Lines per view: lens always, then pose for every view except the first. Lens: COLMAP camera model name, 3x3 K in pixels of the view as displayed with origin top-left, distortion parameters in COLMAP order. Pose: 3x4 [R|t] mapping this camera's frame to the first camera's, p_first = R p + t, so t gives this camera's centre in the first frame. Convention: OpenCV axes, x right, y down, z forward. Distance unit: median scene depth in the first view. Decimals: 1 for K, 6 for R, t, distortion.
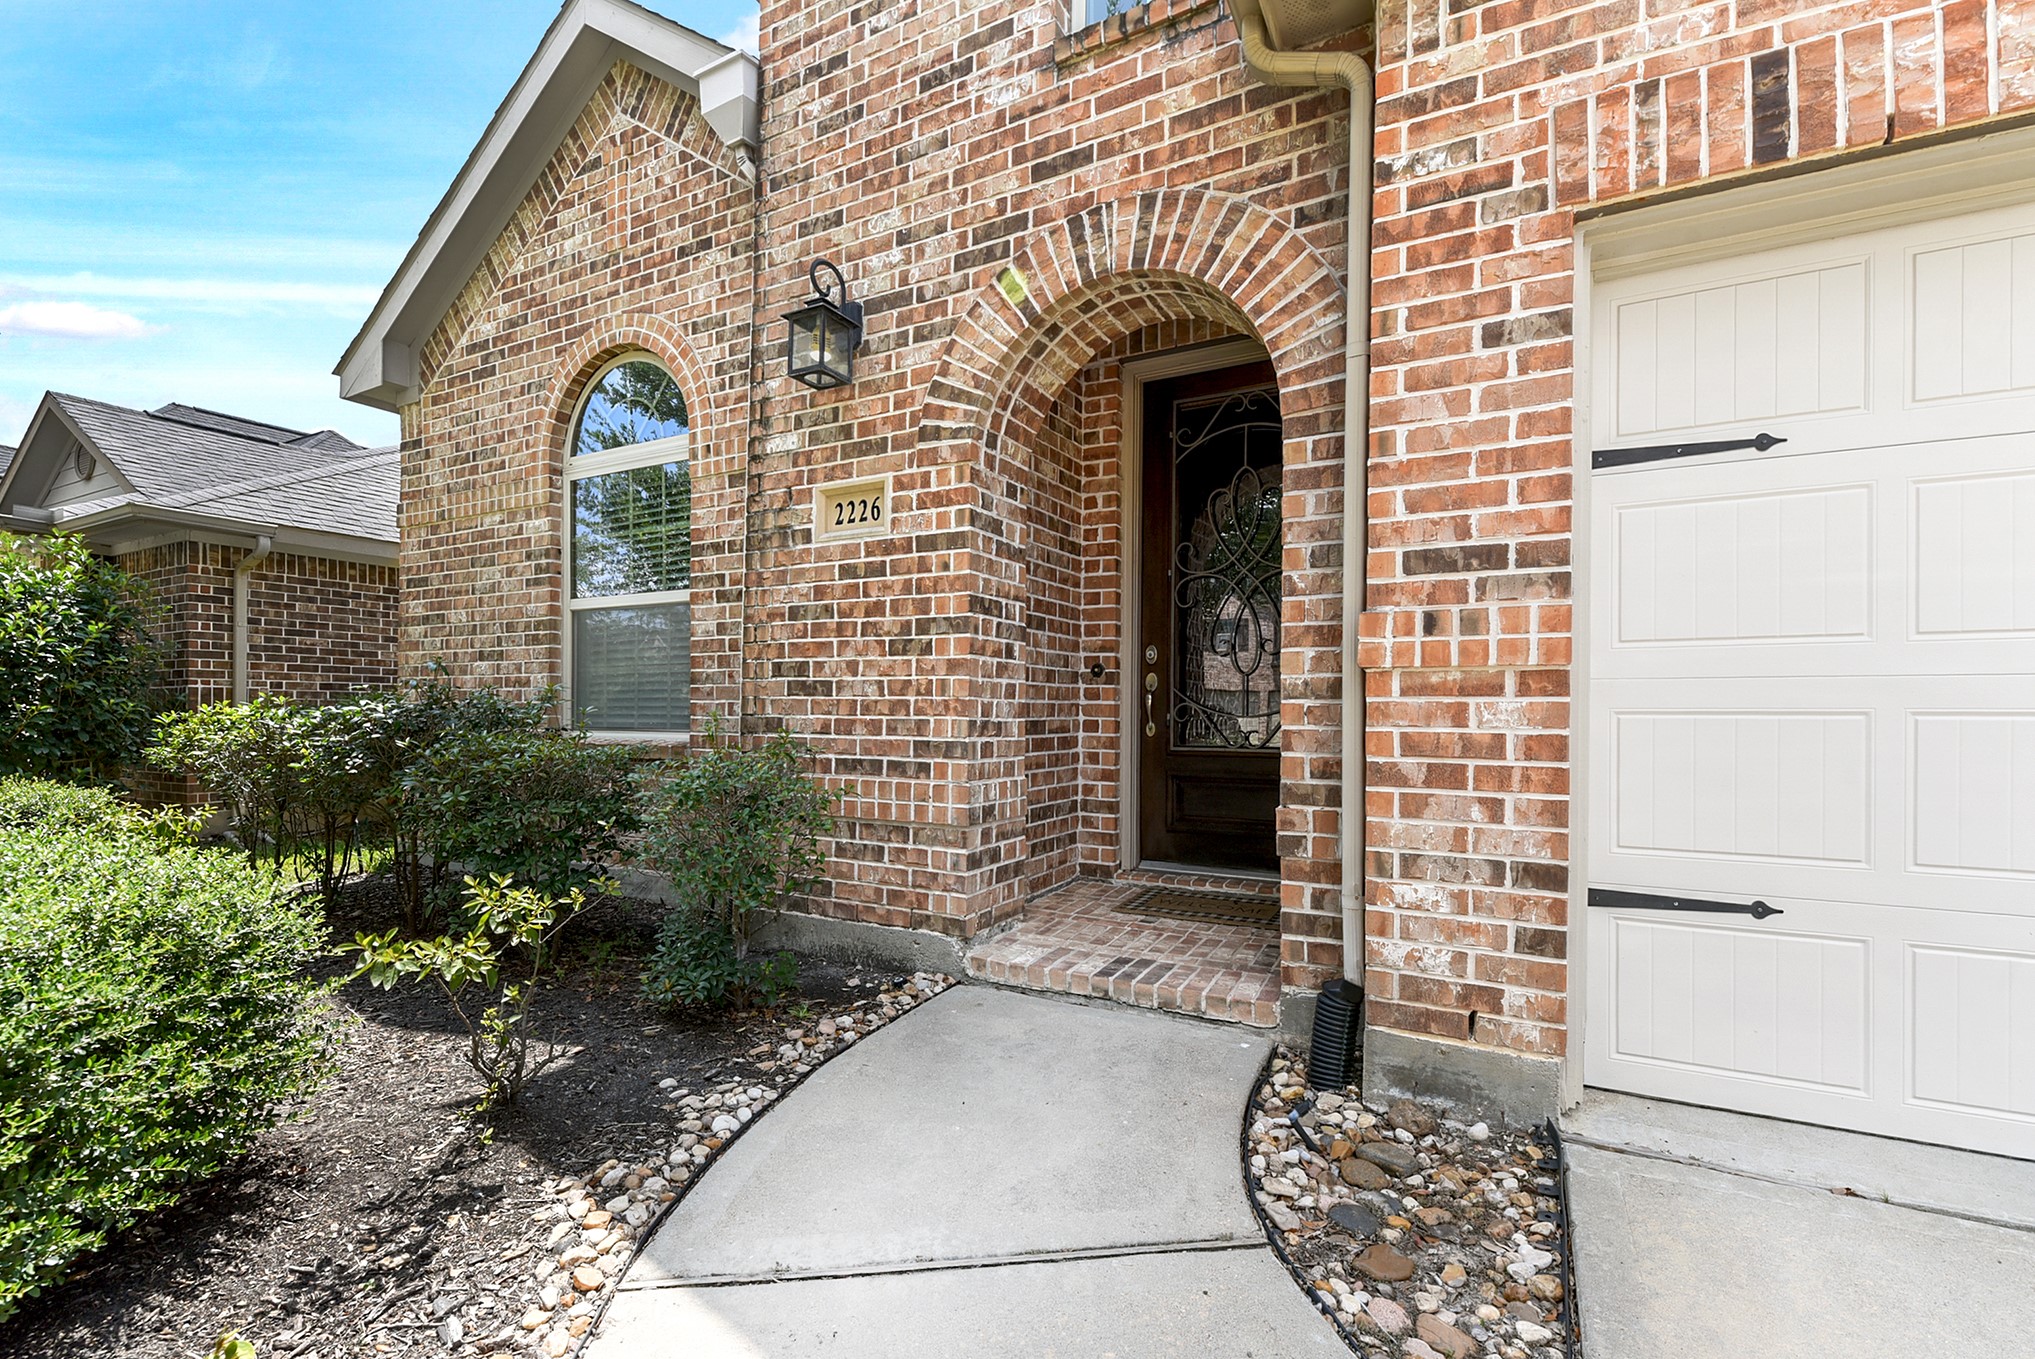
lens RADIAL K [[900.2, 0, 1017.5], [0, 900.2, 717.2], [0, 0, 1]] dist [0.004004, 0.000138]
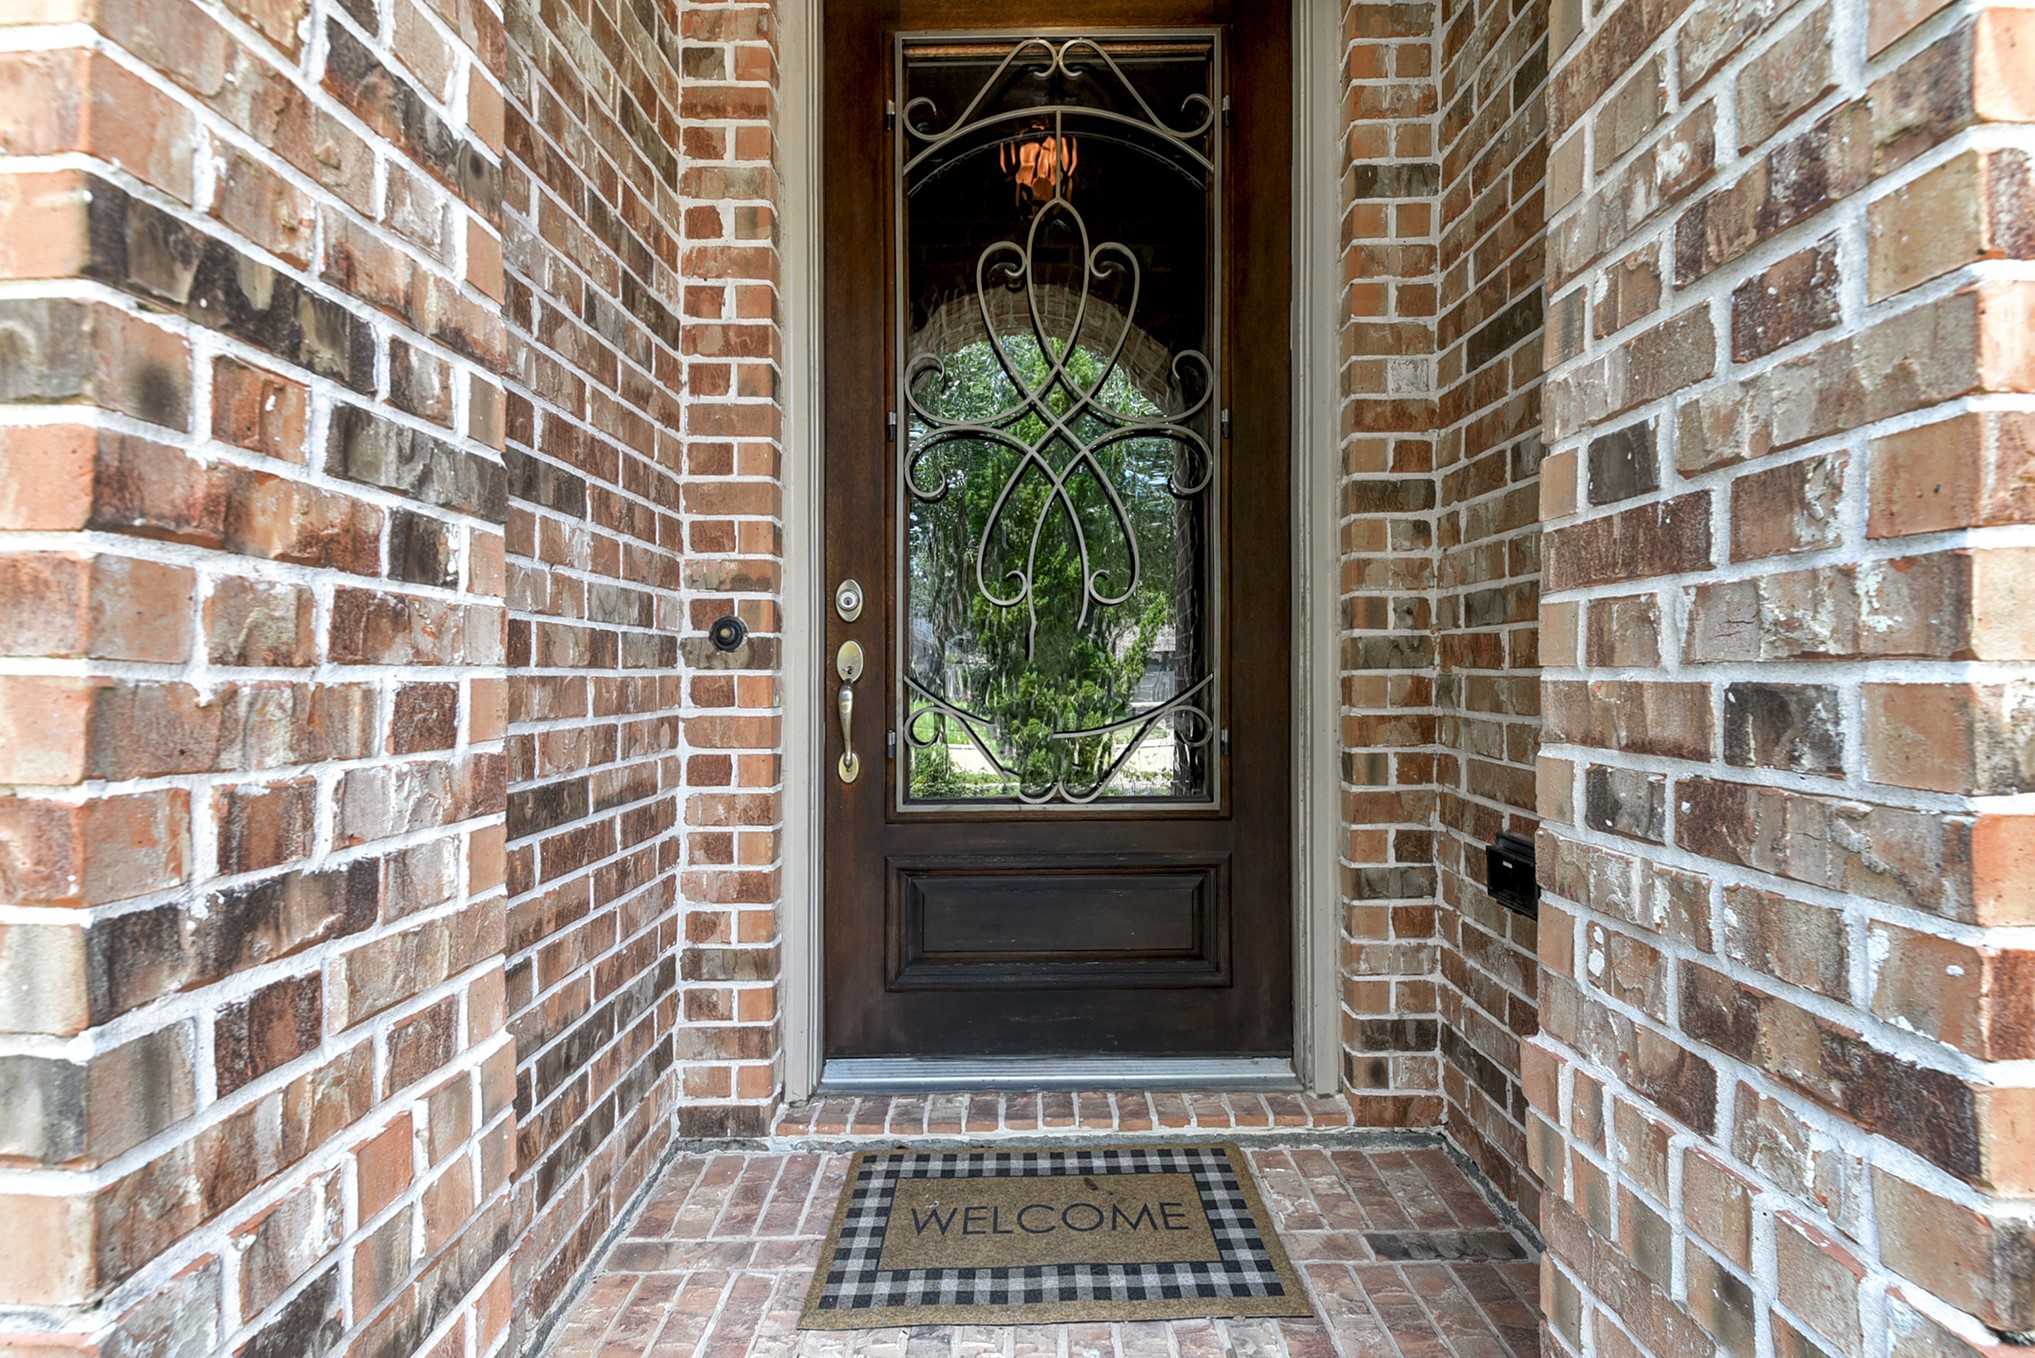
lens RADIAL K [[891.6, 0, 1016.1], [0, 891.6, 668.4], [0, 0, 1]] dist [0.014559, -0.000363]
pose [[0.883657, -0.007118, 0.468081, 0.017766], [0.013804, 0.999846, -0.010854, -0.035468], [-0.467931, 0.016052, 0.883619, 0.675605]]
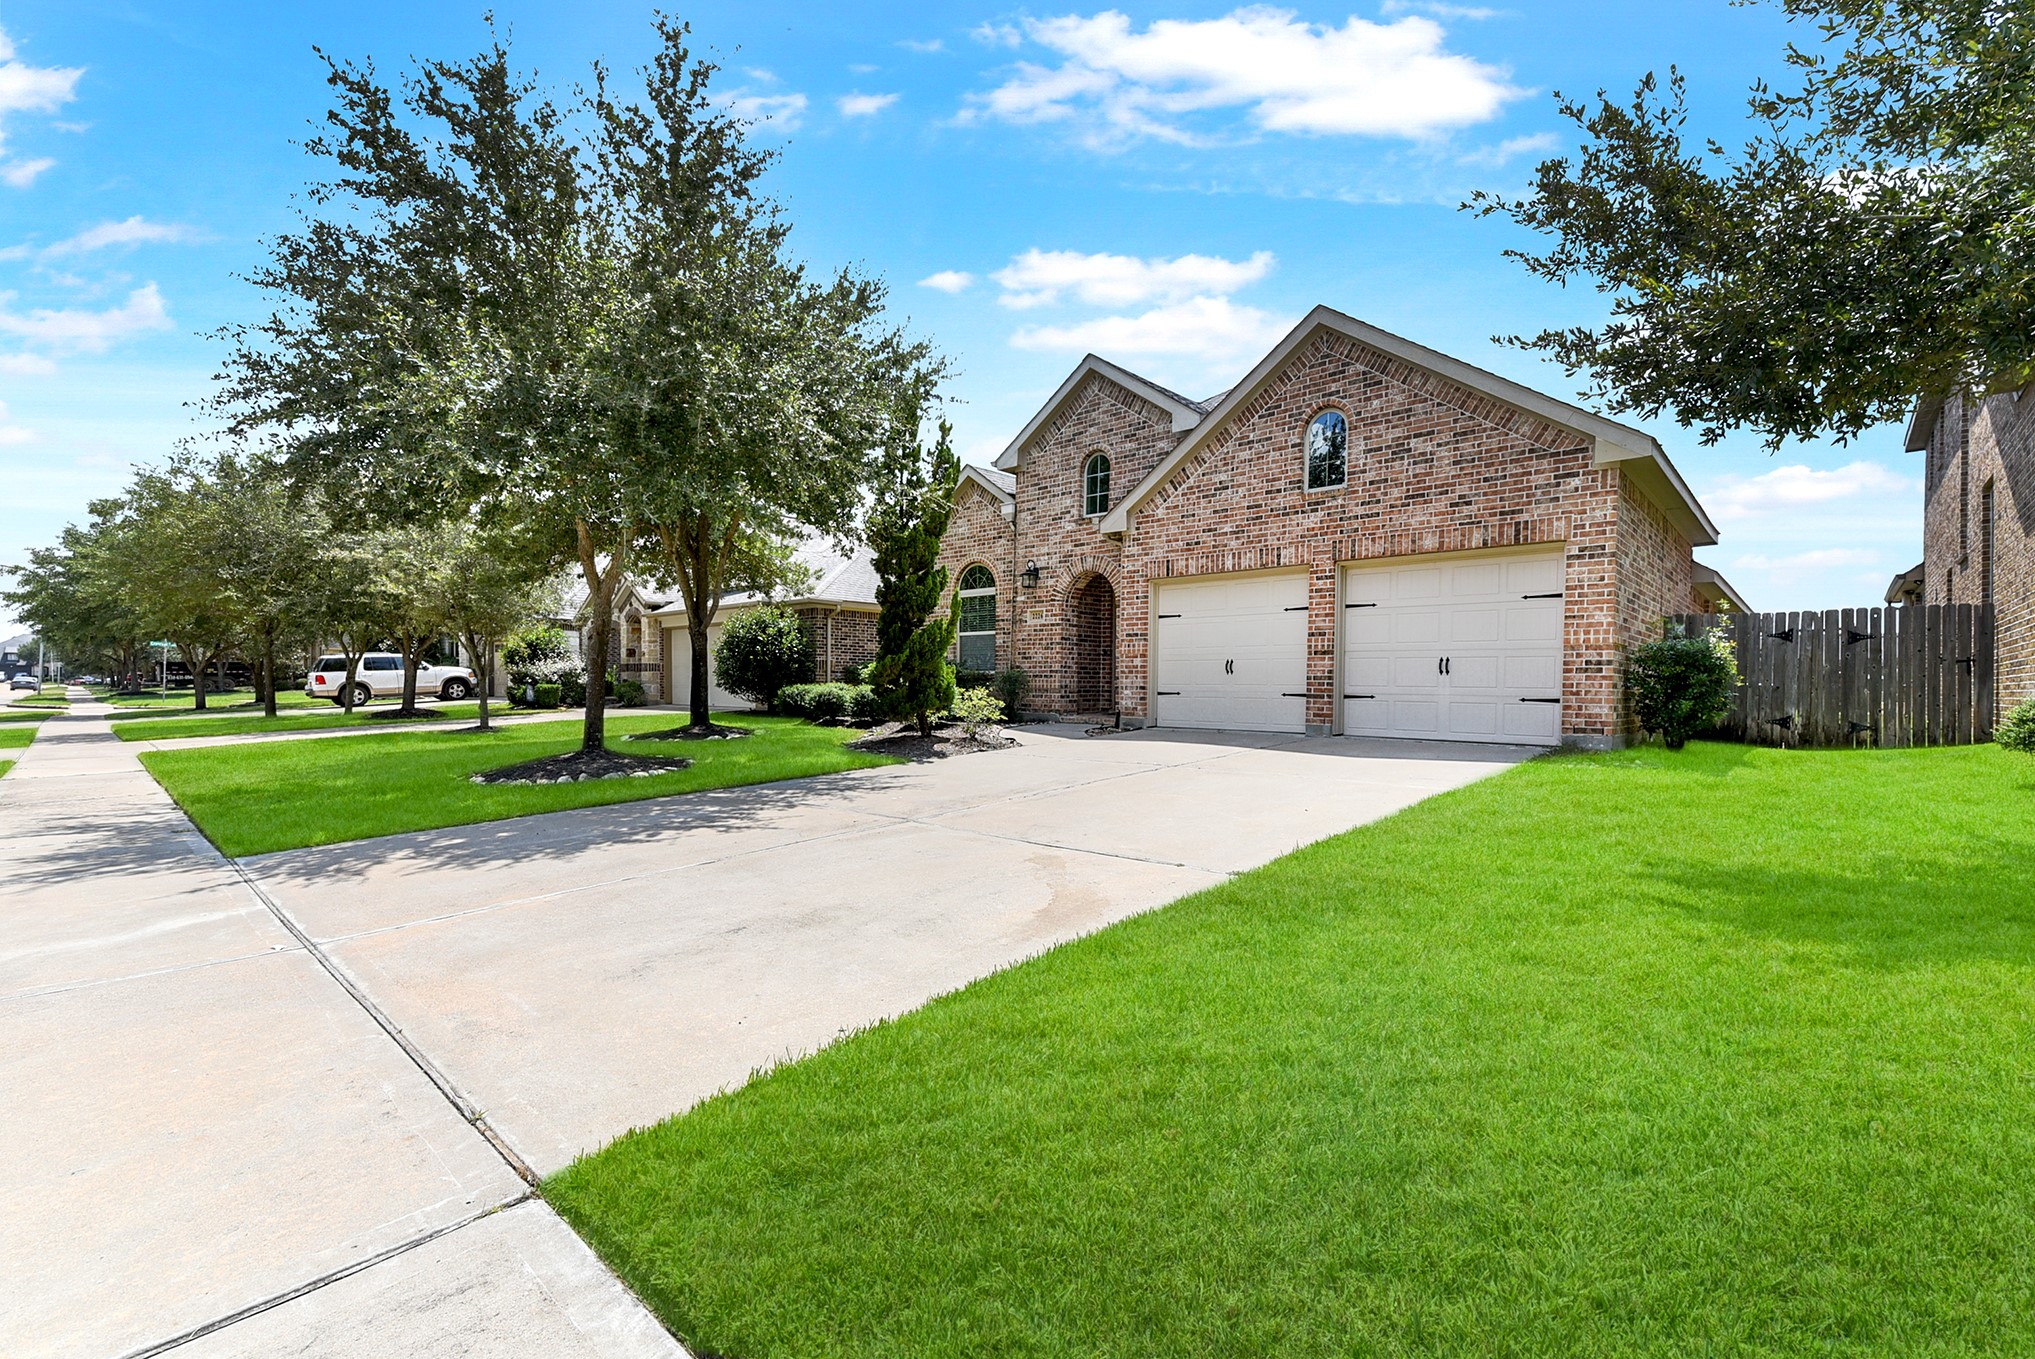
lens RADIAL K [[856.3, 0, 1017.5], [0, 856.3, 679.5], [0, 0, 1]] dist [0.003074, 0.000332]
pose [[0.968530, 0.001909, -0.248891, 0.716000], [-0.005009, 0.999918, -0.011824, 0.114696], [0.248847, 0.012699, 0.968459, -2.851545]]
